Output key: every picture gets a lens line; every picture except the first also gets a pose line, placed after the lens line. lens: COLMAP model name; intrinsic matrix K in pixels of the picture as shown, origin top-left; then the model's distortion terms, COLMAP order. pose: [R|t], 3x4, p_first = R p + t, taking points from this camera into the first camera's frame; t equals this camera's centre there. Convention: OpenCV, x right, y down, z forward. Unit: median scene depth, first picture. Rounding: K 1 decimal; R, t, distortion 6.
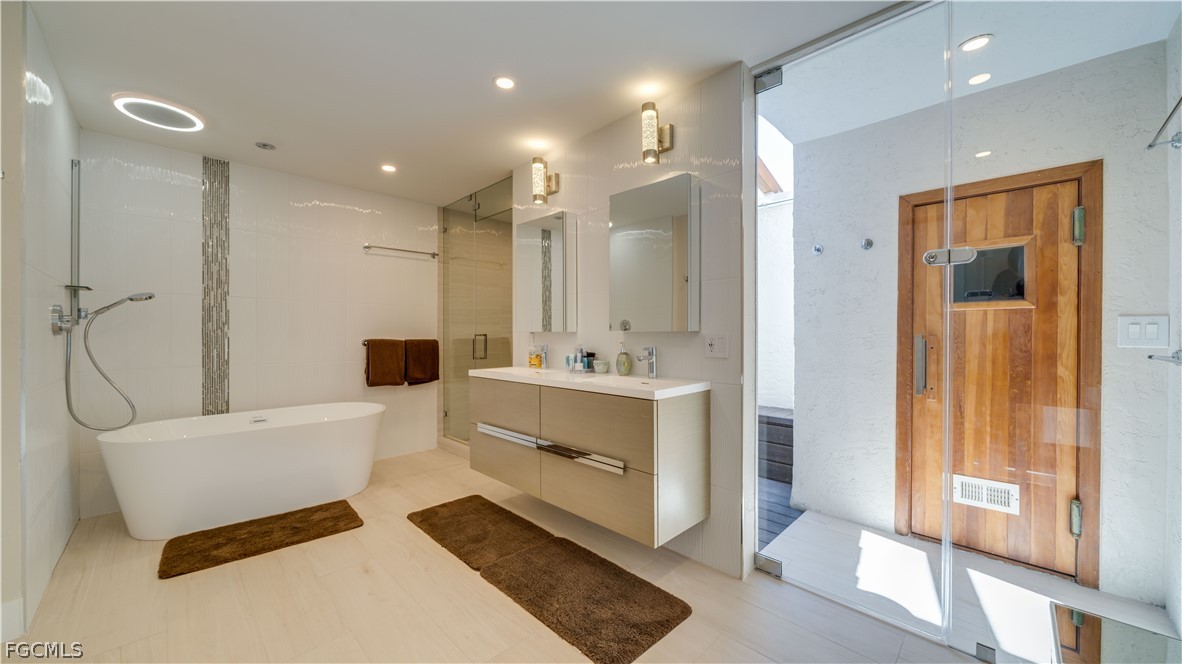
lens RADIAL K [[425.9, 0, 590.4], [0, 425.9, 335.3], [0, 0, 1]] dist [-0.001913, -0.000285]
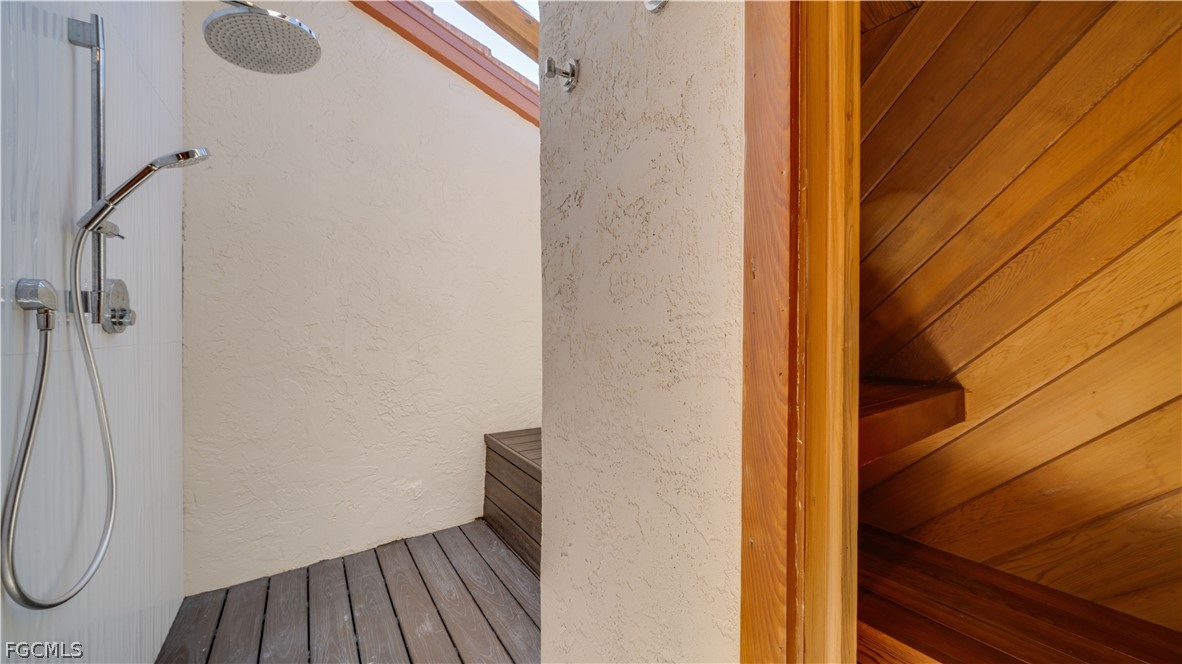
lens RADIAL K [[411.2, 0, 588.6], [0, 411.2, 327.8], [0, 0, 1]] dist [-0.001474, -0.000007]
pose [[0.982777, -0.003667, -0.184759, 0.684398], [0.001997, 0.999955, -0.009222, -0.001166], [0.184785, 0.008694, 0.982741, 0.779331]]
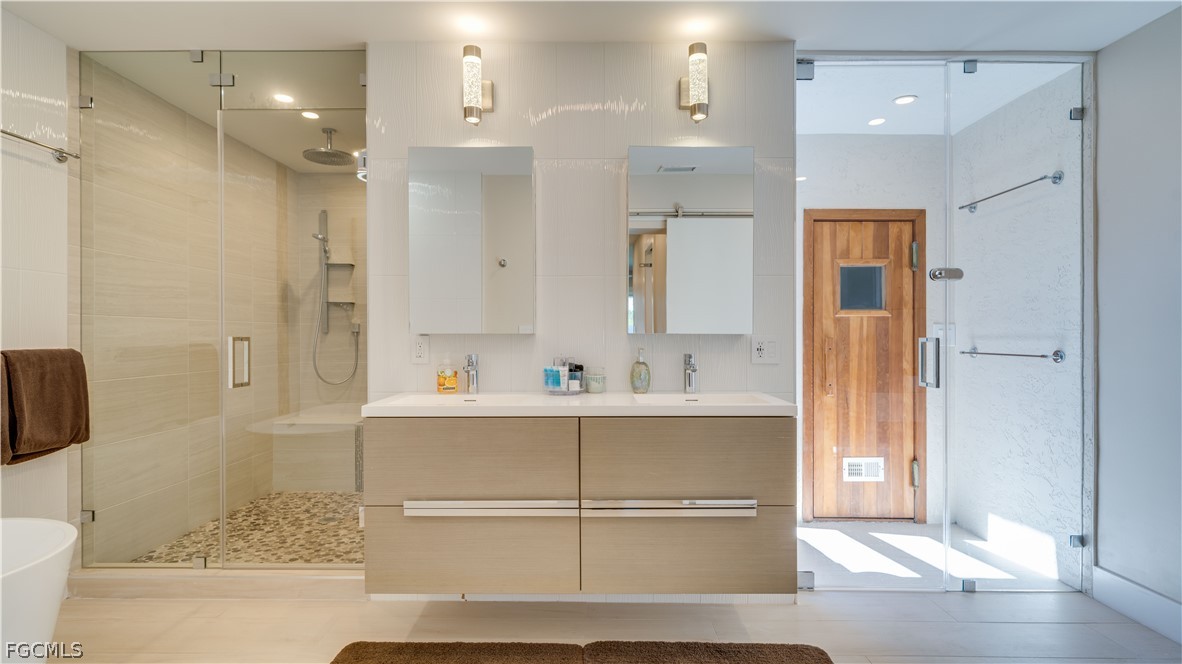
lens RADIAL K [[564.3, 0, 593.2], [0, 564.3, 335.5], [0, 0, 1]] dist [0.002762, 0.000423]
pose [[0.711185, 0.000767, 0.703004, -0.665163], [0.002348, 0.999991, -0.003467, -0.002147], [-0.703001, 0.004116, 0.711177, 0.358535]]
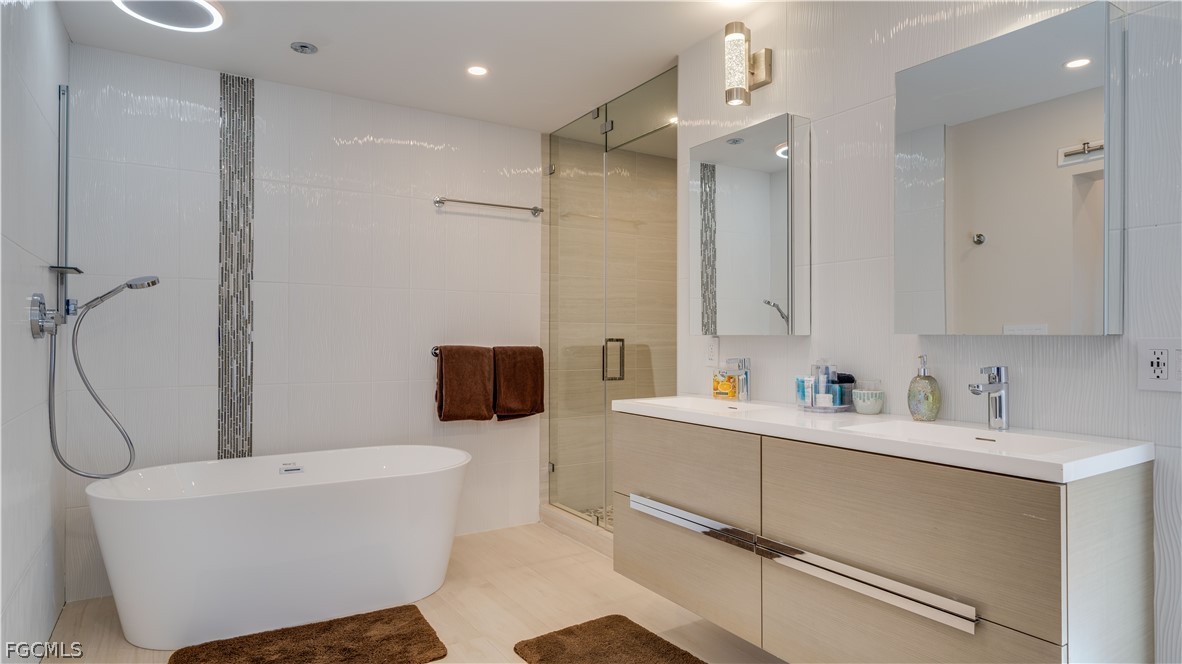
lens RADIAL K [[656.7, 0, 588.1], [0, 656.7, 335.7], [0, 0, 1]] dist [0.004959, 0.001907]
pose [[0.976080, 0.002144, -0.217400, -0.143756], [-0.003636, 0.999972, -0.006467, -0.001093], [0.217381, 0.007103, 0.976061, 0.137899]]
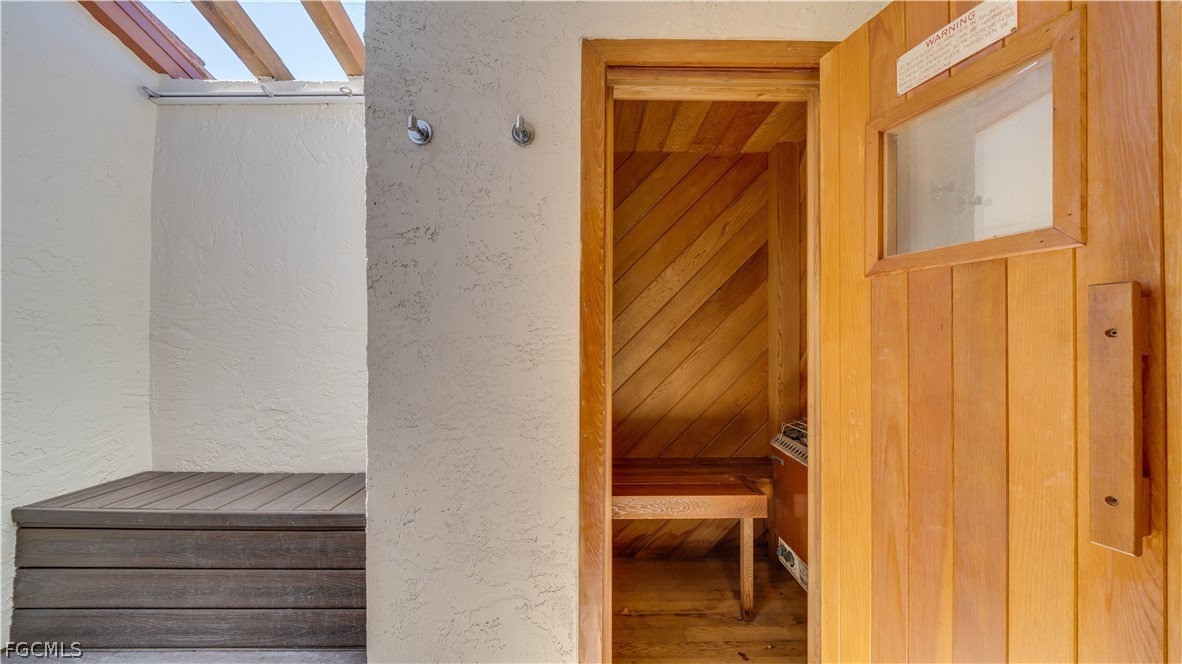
lens RADIAL K [[405.3, 0, 592.4], [0, 405.3, 335.7], [0, 0, 1]] dist [-0.001027, -0.000078]
pose [[0.703283, 0.000028, 0.710910, 0.419987], [0.004916, 0.999976, -0.004903, -0.000641], [-0.710893, 0.006943, 0.703266, 0.685239]]
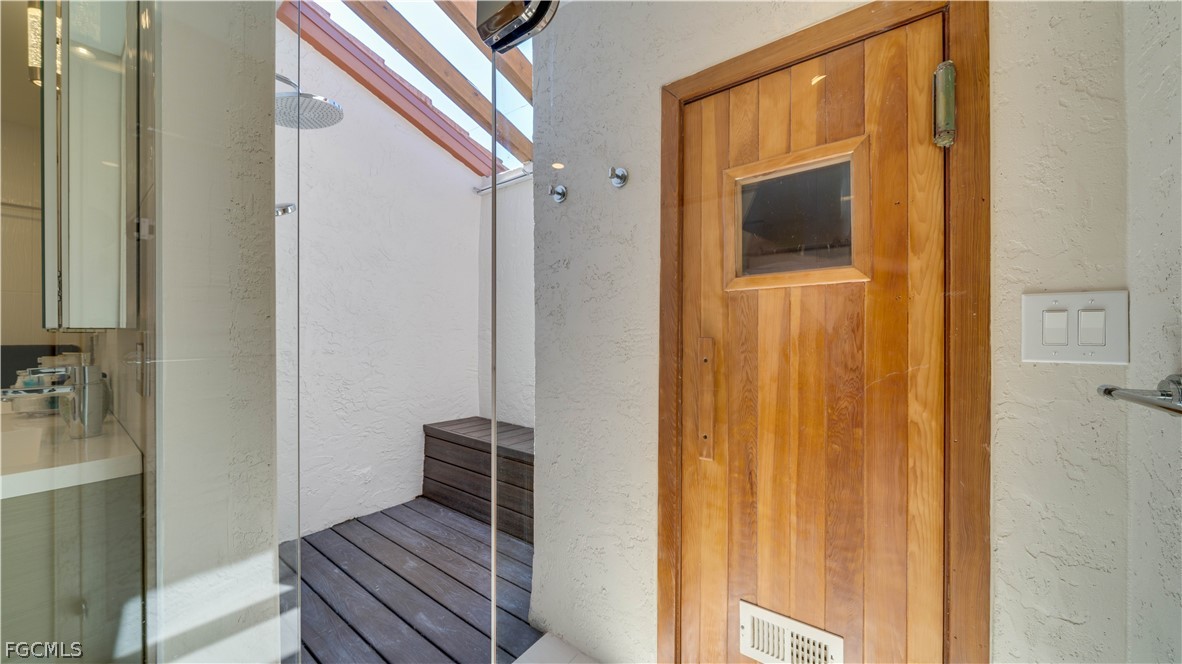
lens RADIAL K [[405.3, 0, 592.4], [0, 405.3, 335.7], [0, 0, 1]] dist [-0.001027, -0.000078]
pose [[0.990189, -0.001038, 0.139730, 0.563090], [0.001865, 0.999981, -0.005791, 0.000873], [-0.139722, 0.005995, 0.990173, 0.491752]]
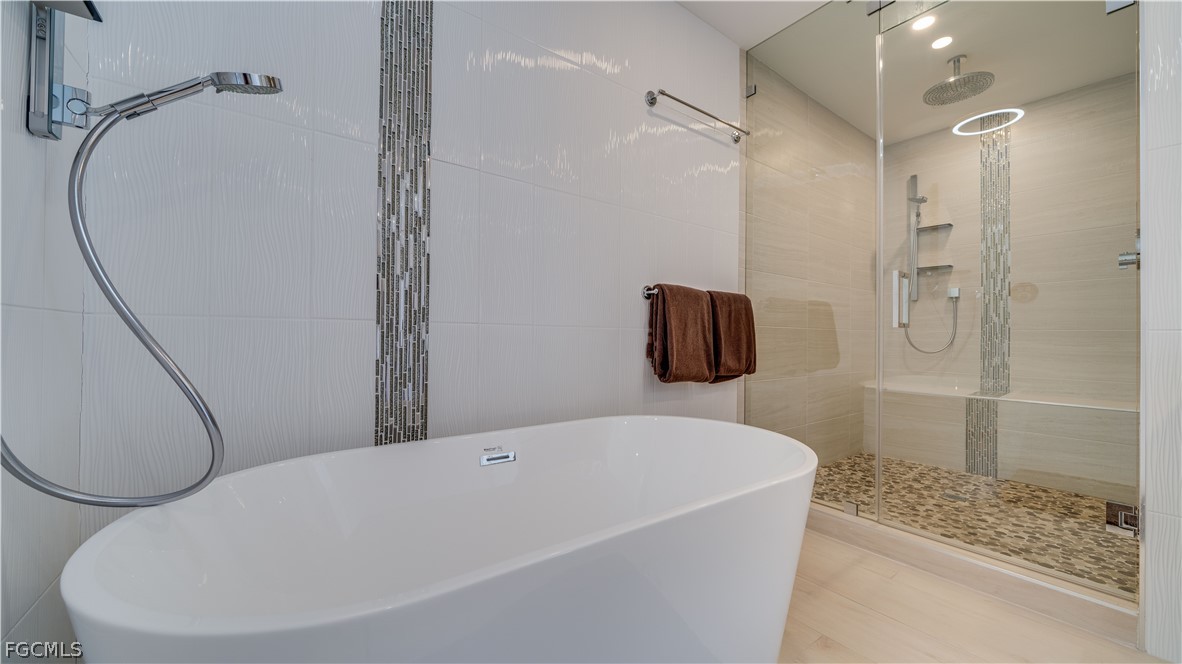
lens RADIAL K [[444.9, 0, 599.3], [0, 444.9, 332.7], [0, 0, 1]] dist [-0.000627, -0.000018]
pose [[0.990804, 0.010033, -0.134931, -0.788680], [-0.011430, 0.999889, -0.009585, 0.106120], [0.134820, 0.011039, 0.990809, 0.744846]]
